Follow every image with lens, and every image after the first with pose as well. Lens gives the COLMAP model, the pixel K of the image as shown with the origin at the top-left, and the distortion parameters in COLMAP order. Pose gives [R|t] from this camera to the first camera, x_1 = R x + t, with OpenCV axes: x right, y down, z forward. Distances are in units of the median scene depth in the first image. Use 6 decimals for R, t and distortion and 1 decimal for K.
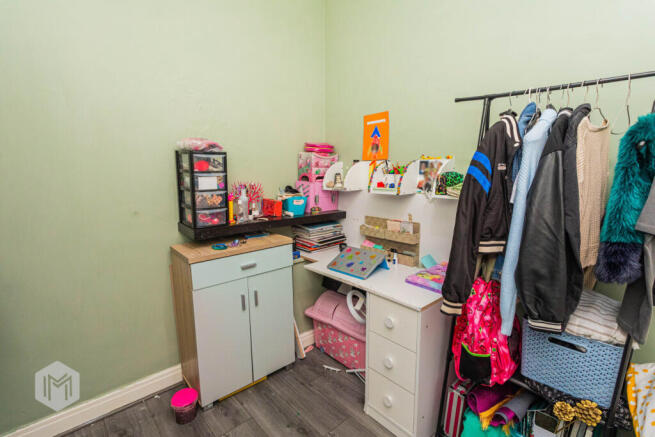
lens RADIAL K [[309.1, 0, 327.5], [0, 309.1, 218.5], [0, 0, 1]] dist [0.000344, -0.000025]
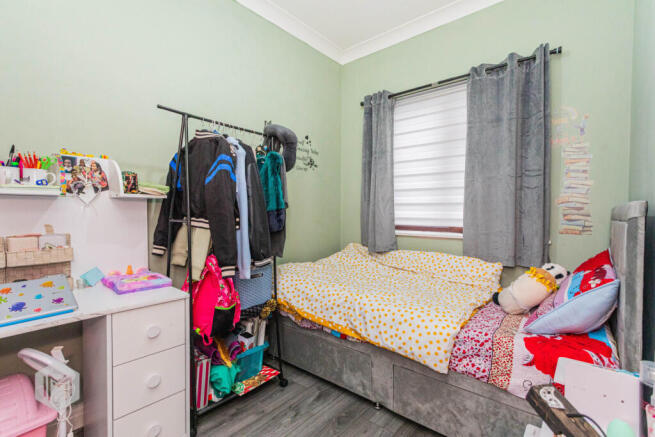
lens RADIAL K [[309.1, 0, 327.5], [0, 309.1, 218.5], [0, 0, 1]] dist [0.000344, -0.000025]
pose [[-0.138707, -0.014516, 0.990227, -0.779132], [0.165068, 0.985566, 0.037569, 0.075185], [-0.976480, 0.168666, -0.134309, 0.623585]]
